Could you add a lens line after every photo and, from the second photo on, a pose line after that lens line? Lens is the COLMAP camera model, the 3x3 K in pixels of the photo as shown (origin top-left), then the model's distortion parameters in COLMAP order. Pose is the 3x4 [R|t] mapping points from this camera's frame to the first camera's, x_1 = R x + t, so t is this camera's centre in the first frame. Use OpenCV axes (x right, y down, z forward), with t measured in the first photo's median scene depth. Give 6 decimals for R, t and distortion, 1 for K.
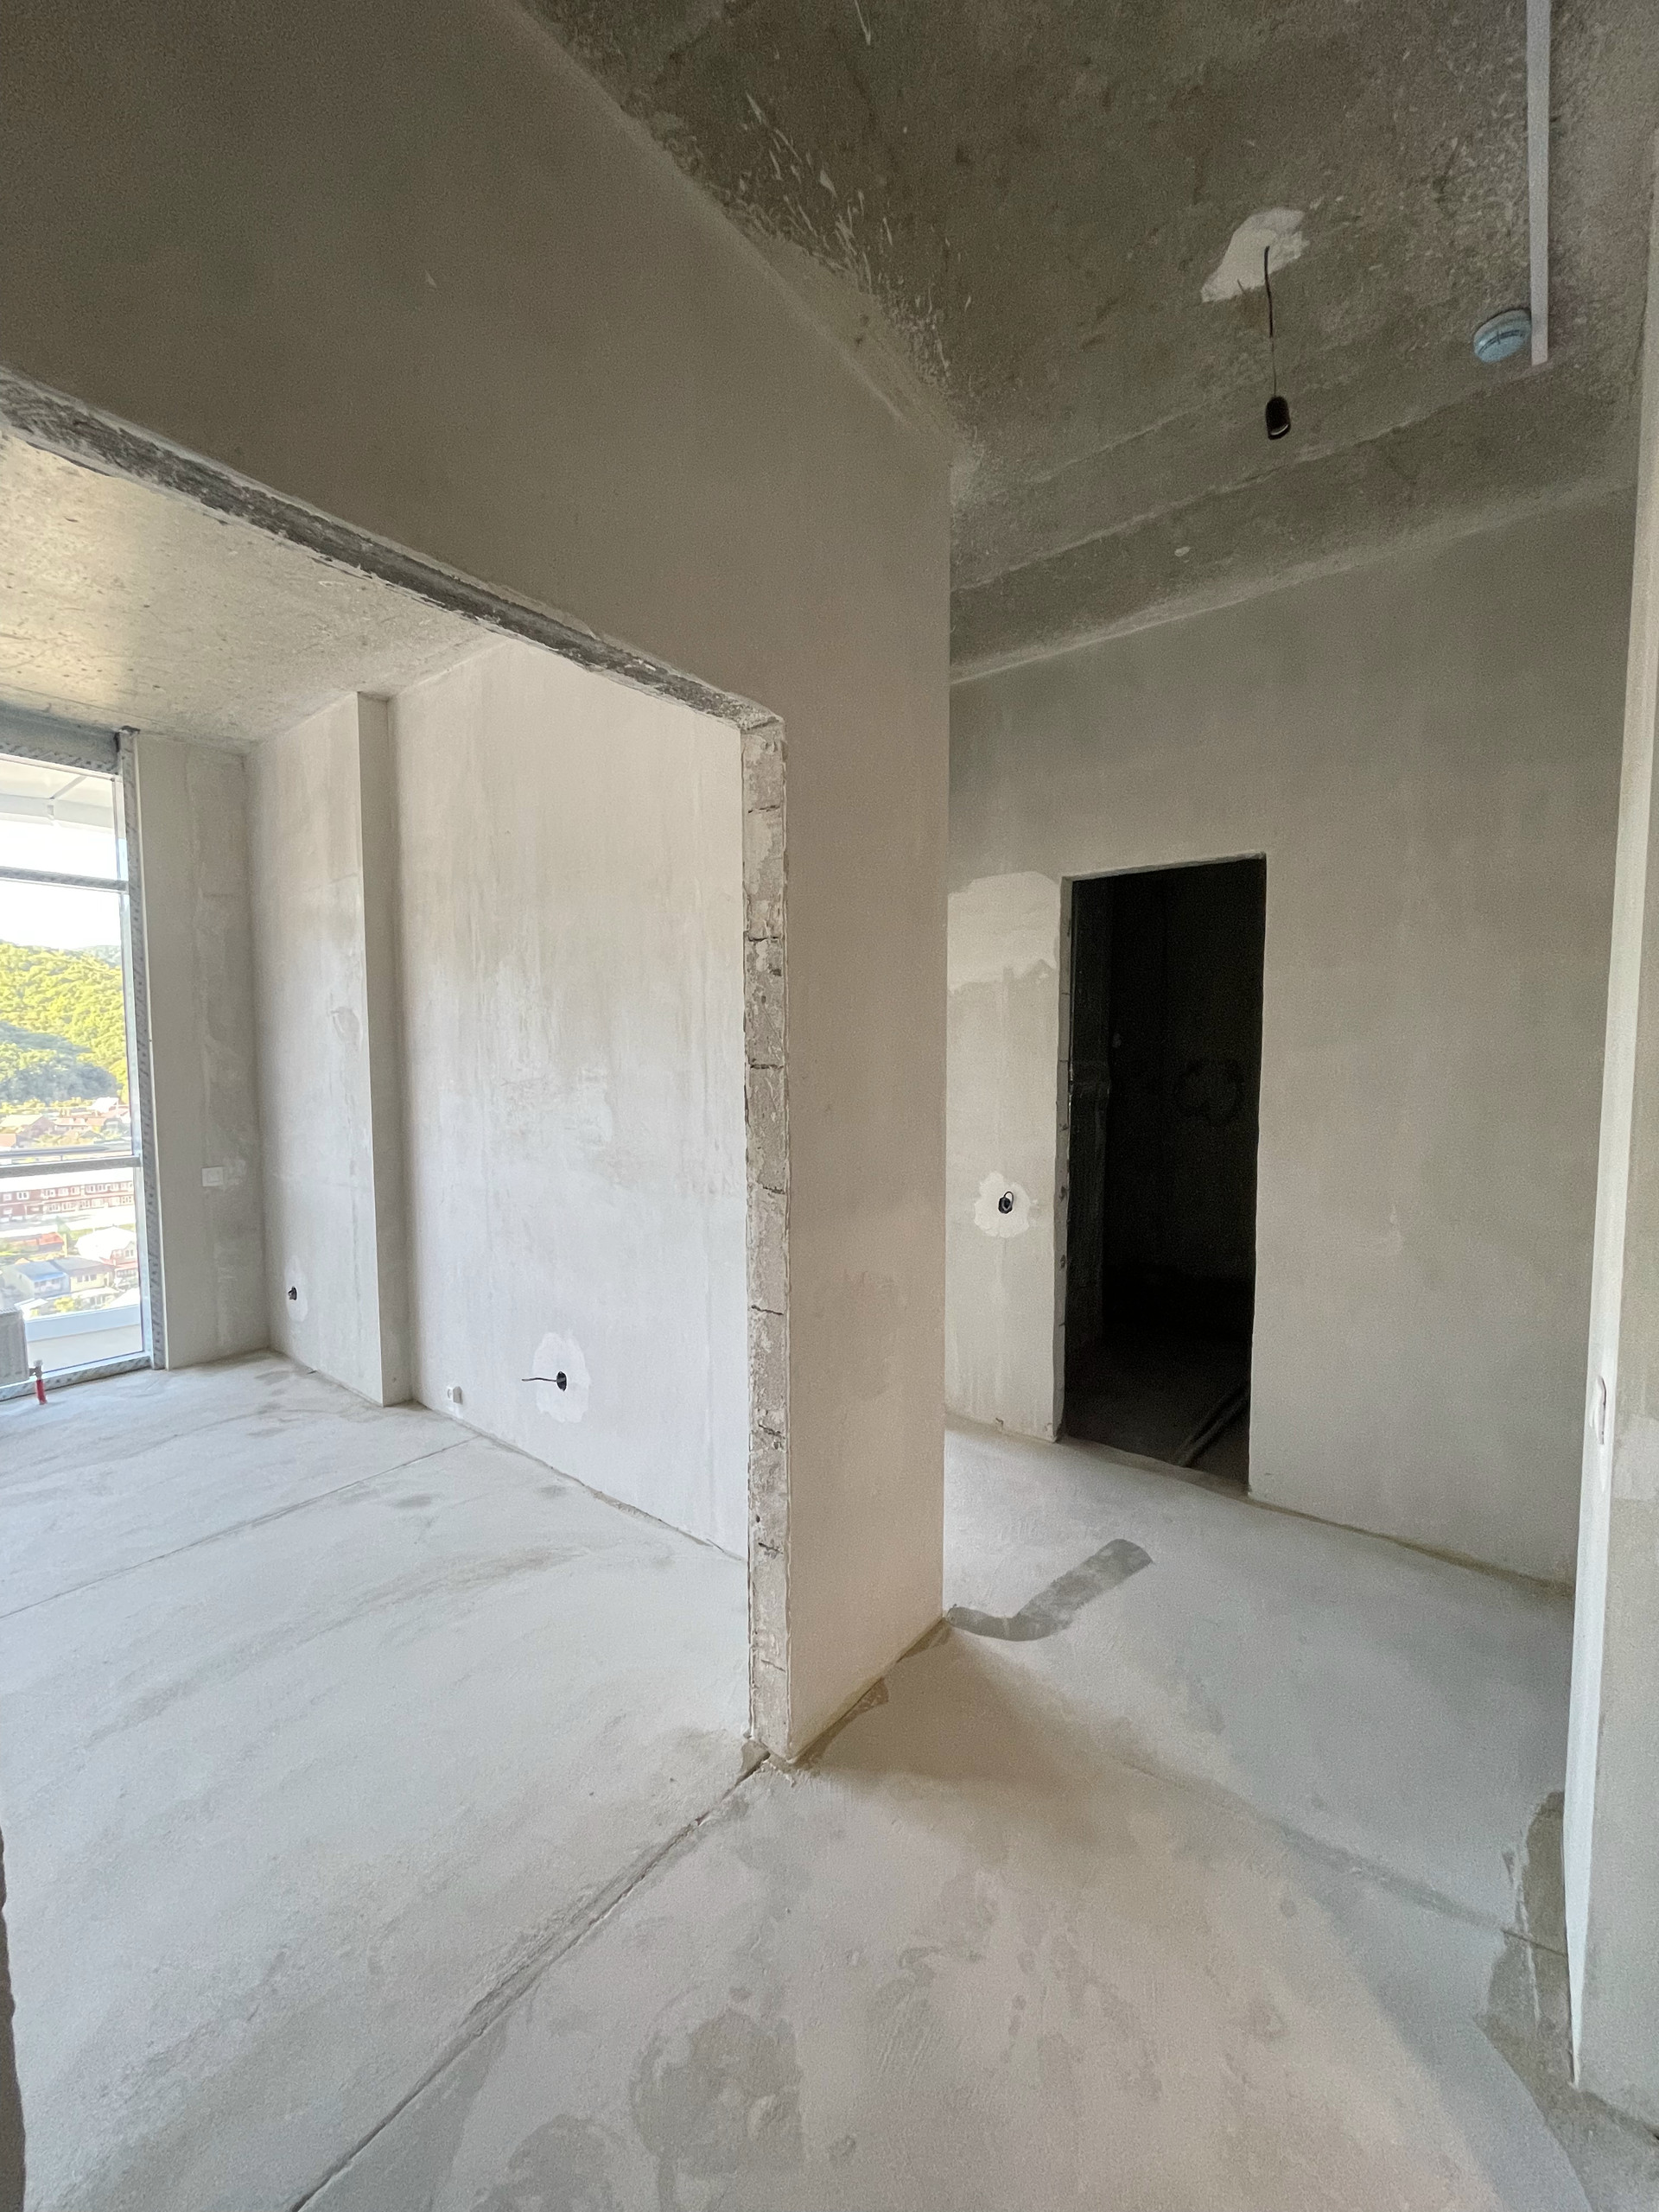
lens RADIAL K [[887.1, 0, 840.0], [0, 887.1, 1101.5], [0, 0, 1]] dist [-0.008582, 0.002647]
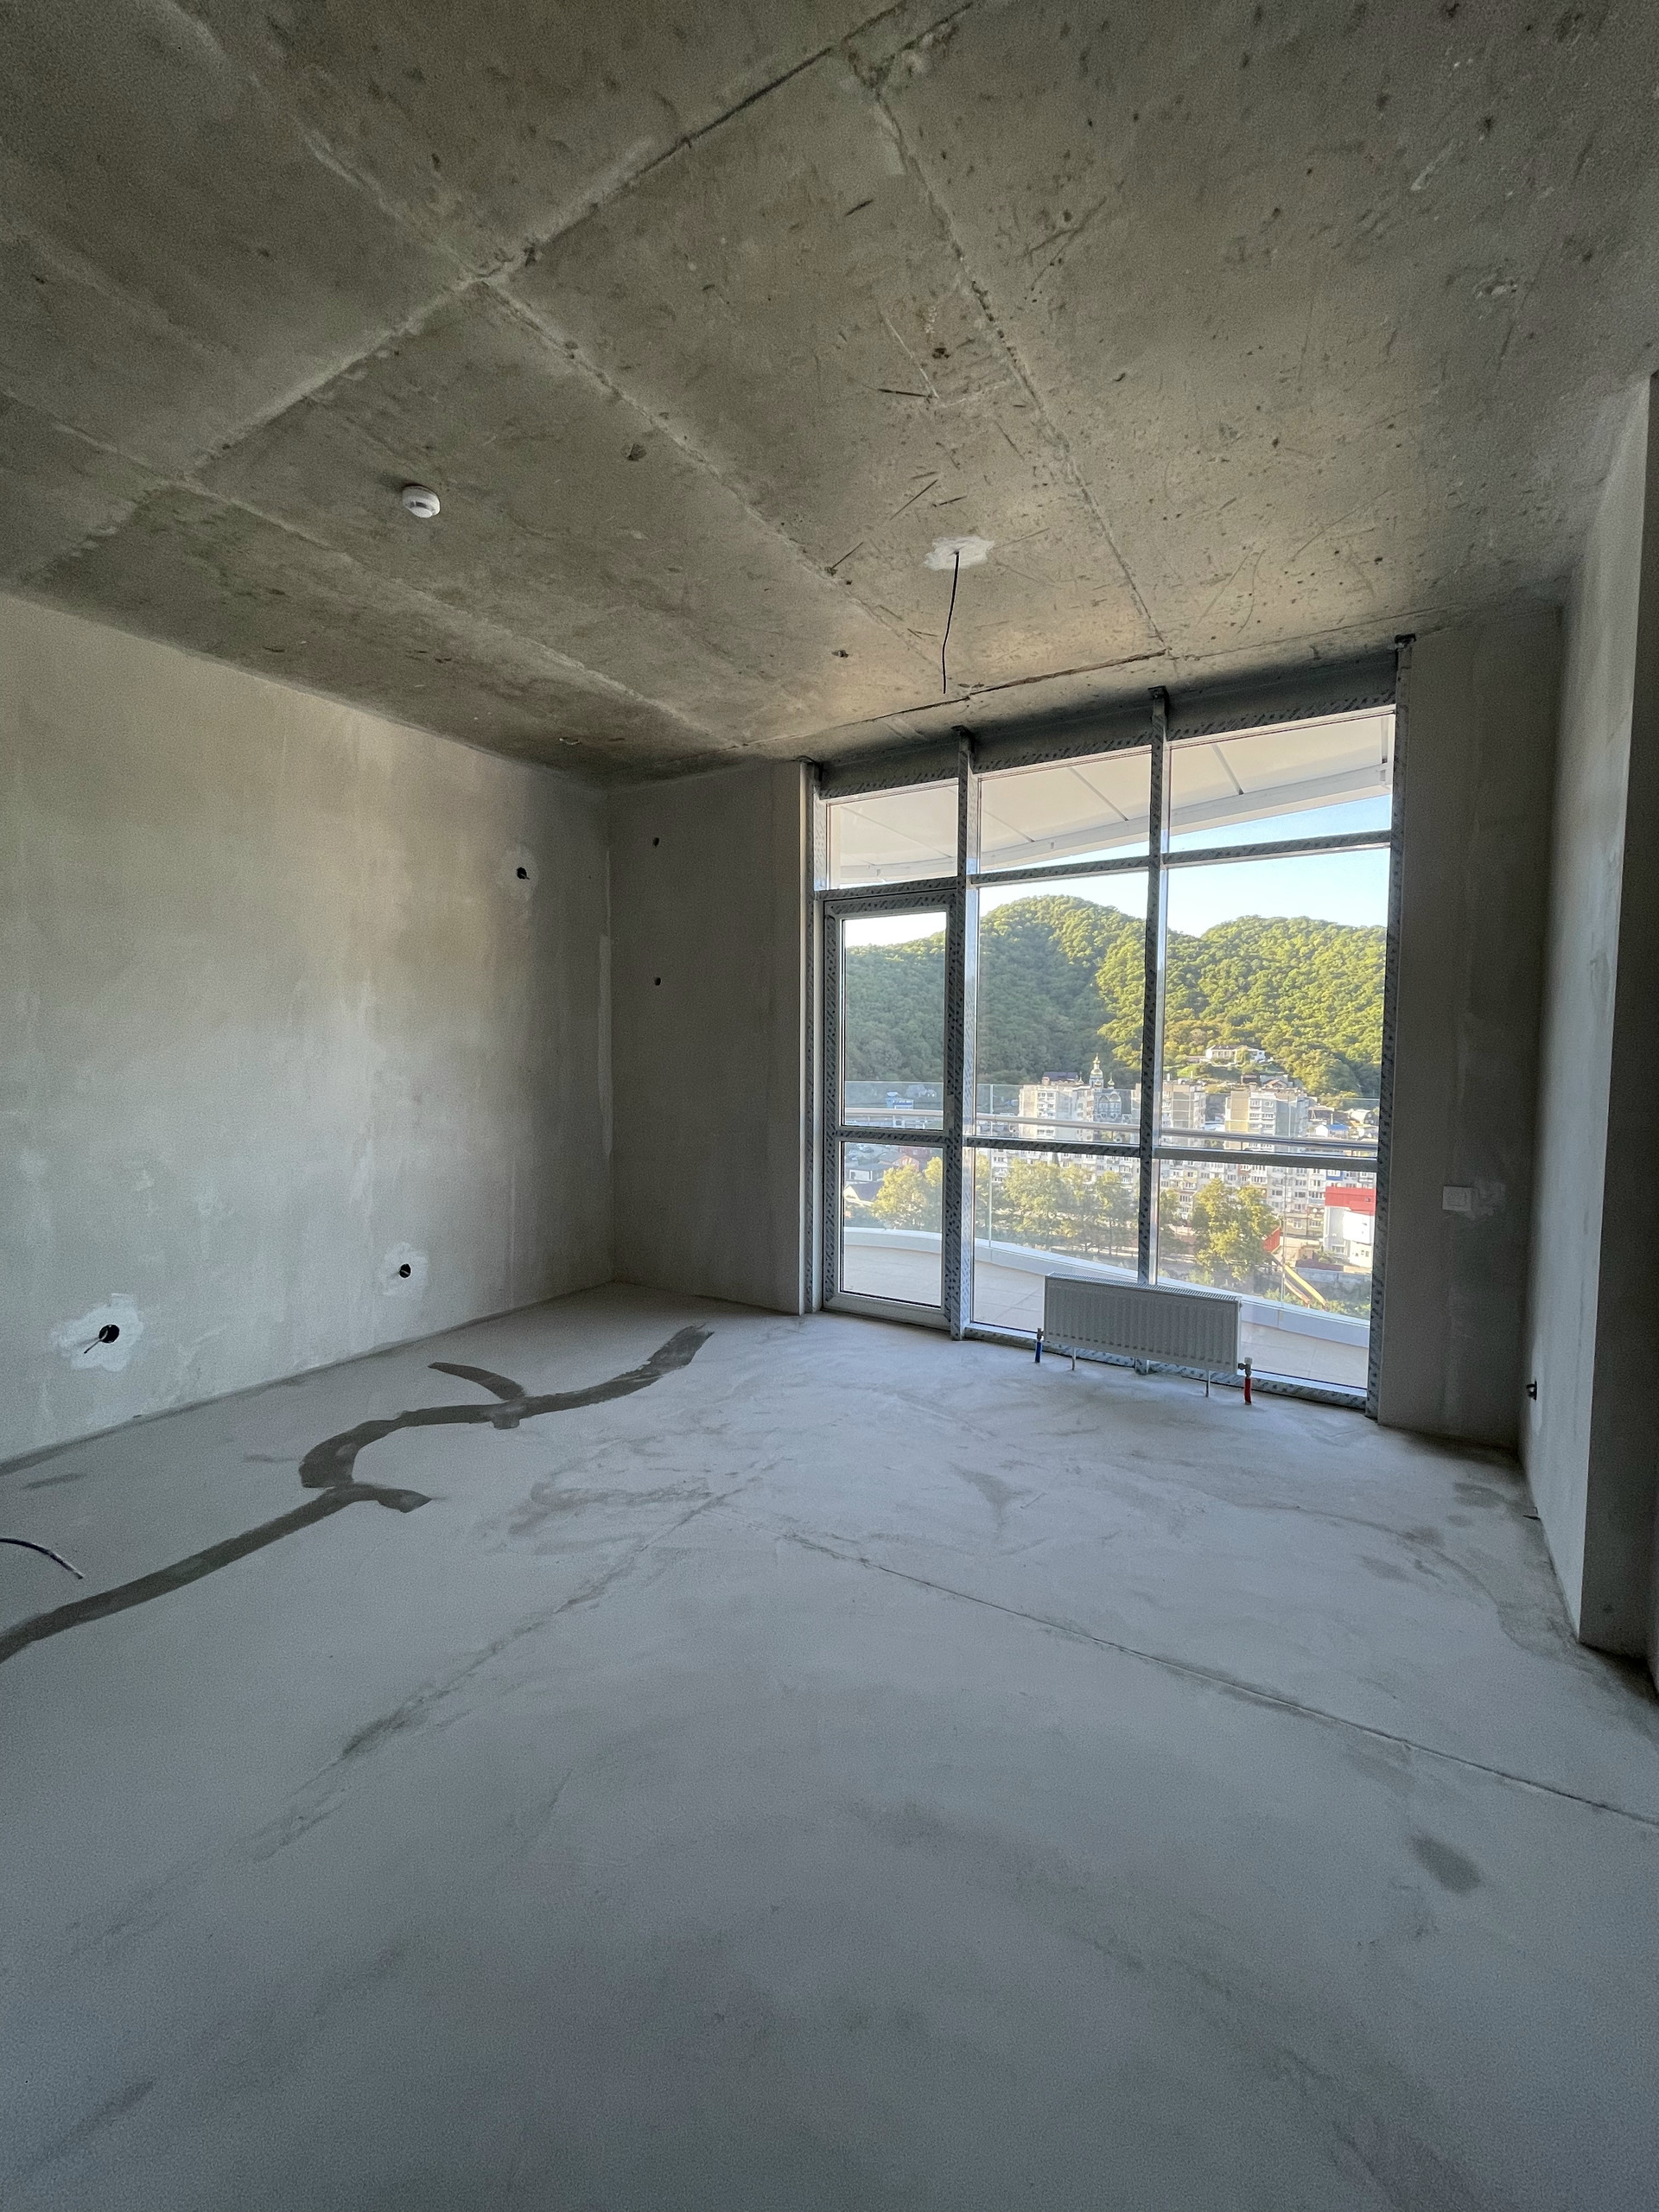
lens RADIAL K [[887.1, 0, 826.0], [0, 887.1, 1108.0], [0, 0, 1]] dist [-0.008582, 0.002647]
pose [[0.098495, 0.063572, -0.993105, -0.021237], [-0.061647, 0.996431, 0.057671, -0.003589], [0.993226, 0.055542, 0.102063, 0.505304]]
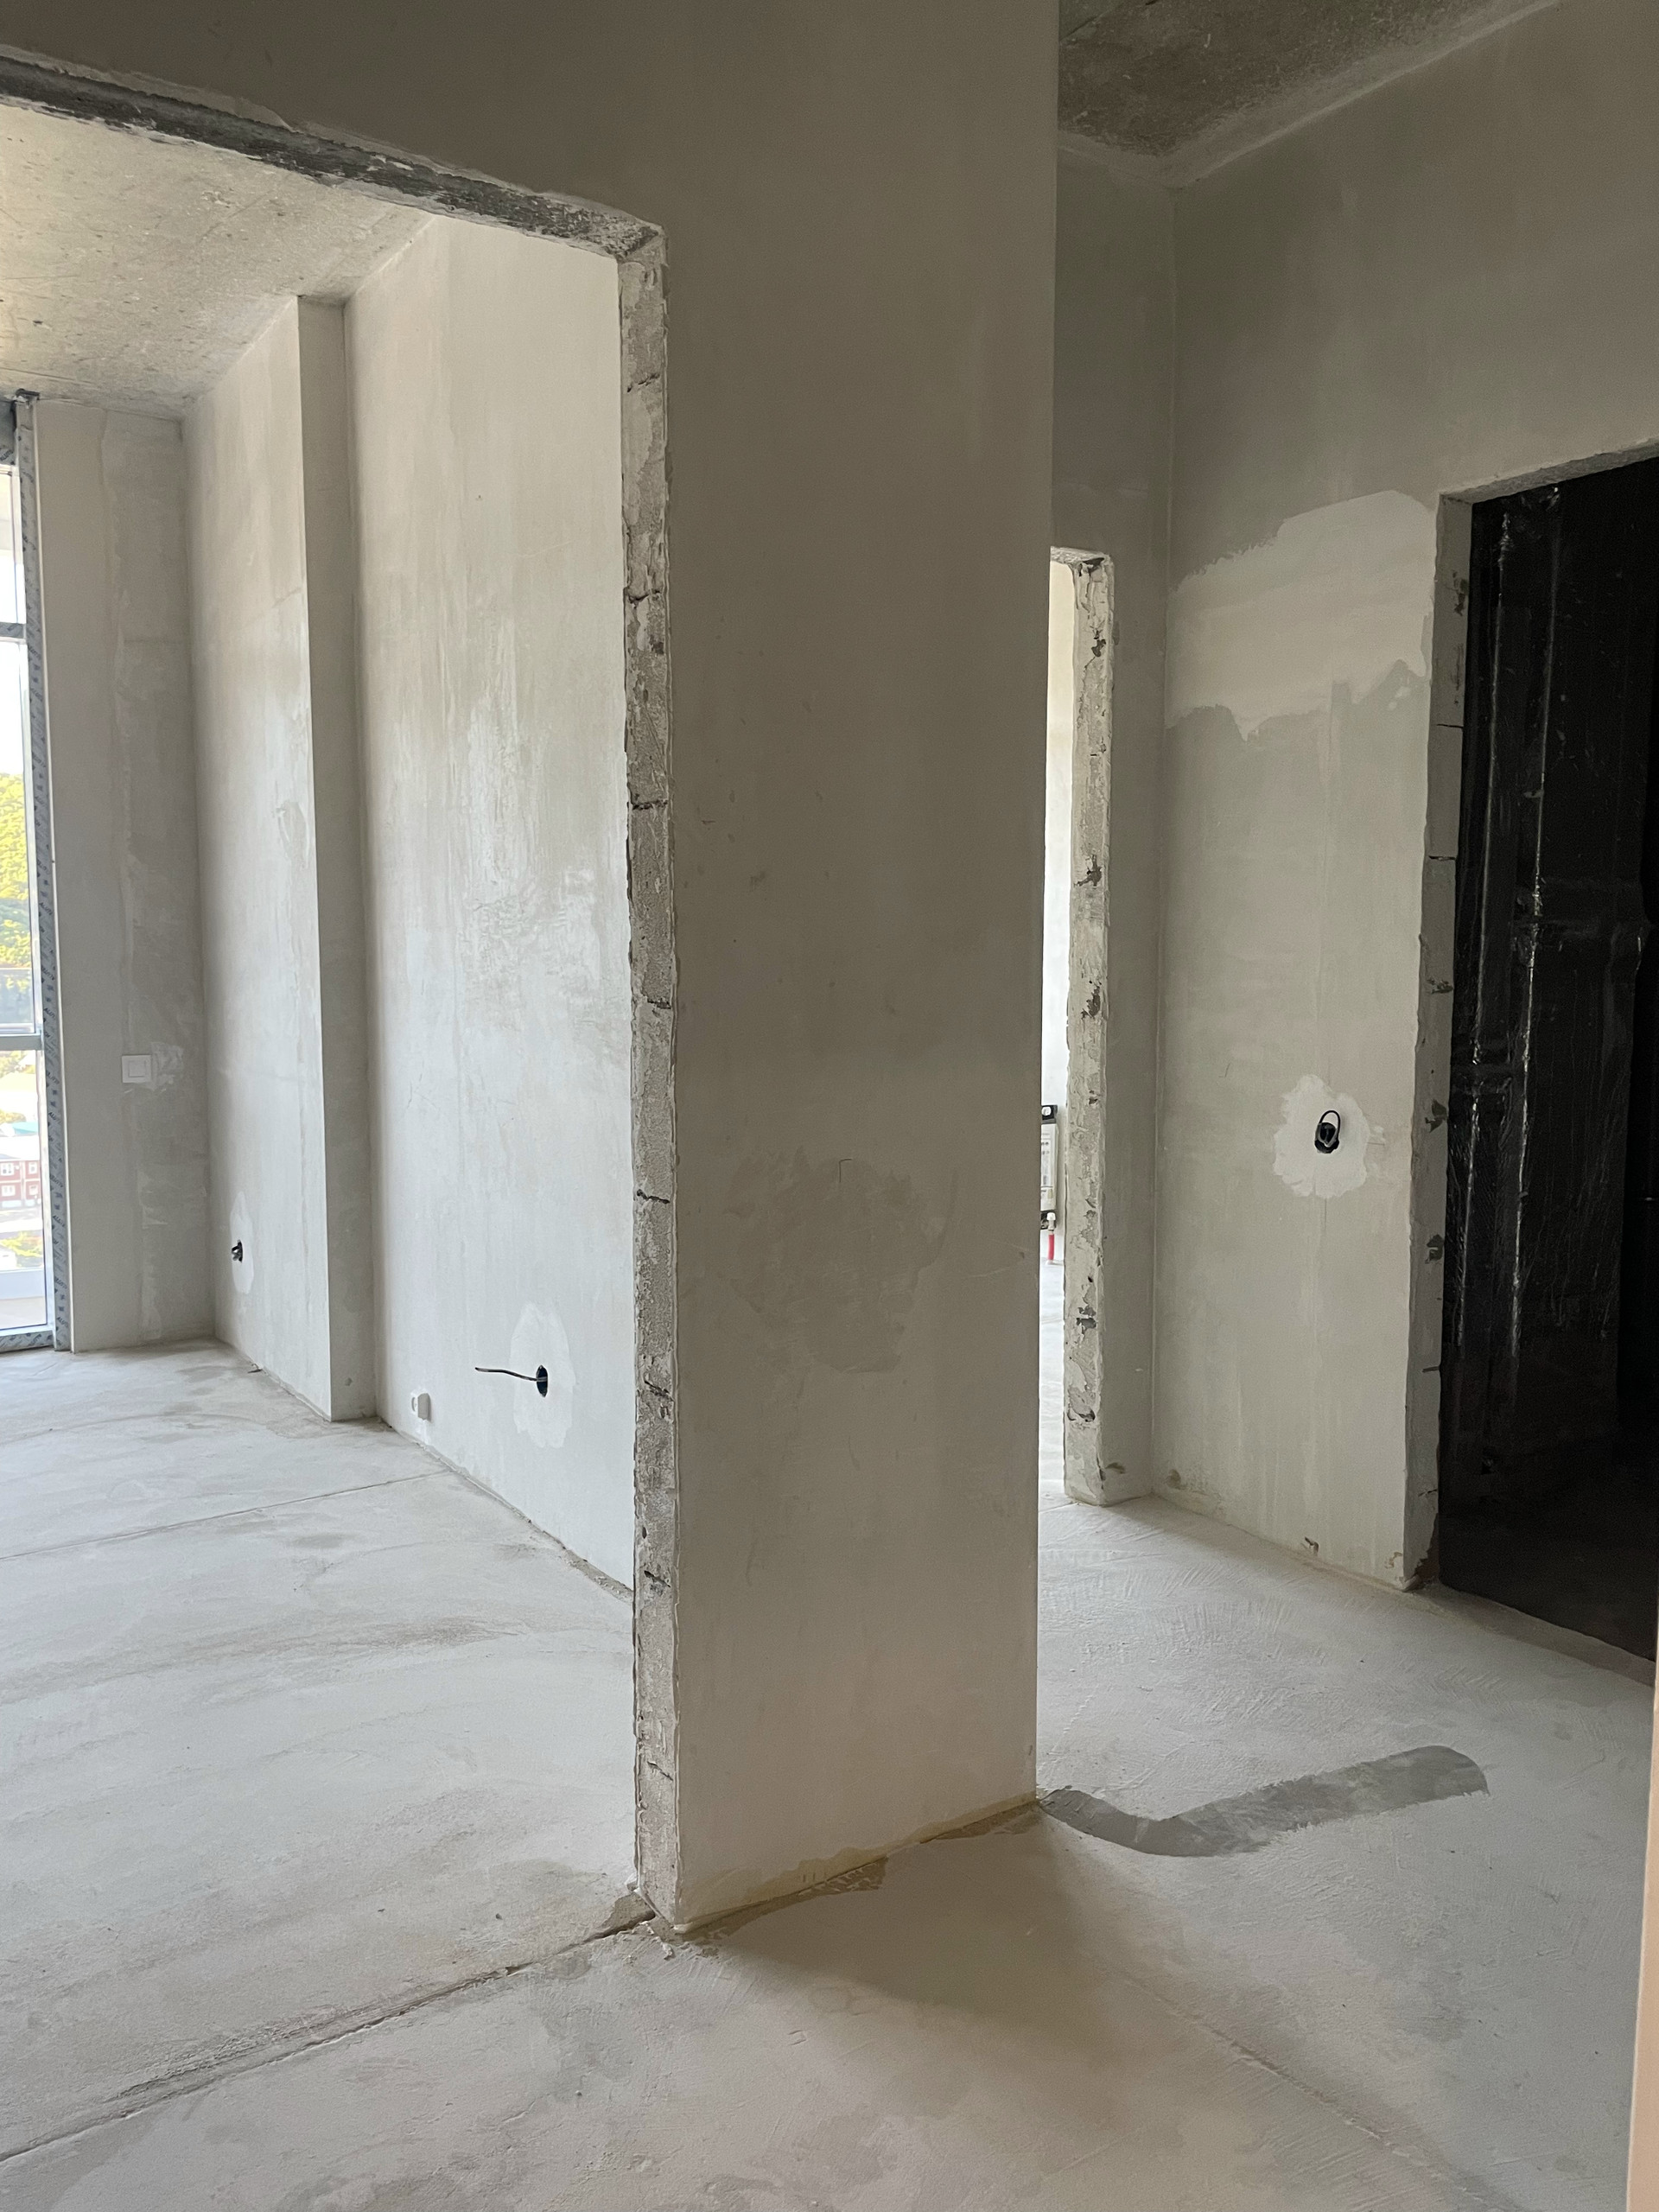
lens RADIAL K [[1660.8, 0, 819.4], [0, 1660.8, 1082.2], [0, 0, 1]] dist [0.069428, -0.092528]
pose [[0.950065, 0.026682, -0.310909, 0.222194], [-0.019253, 0.999452, 0.026940, 0.067845], [0.311457, -0.019609, 0.950058, -0.045817]]
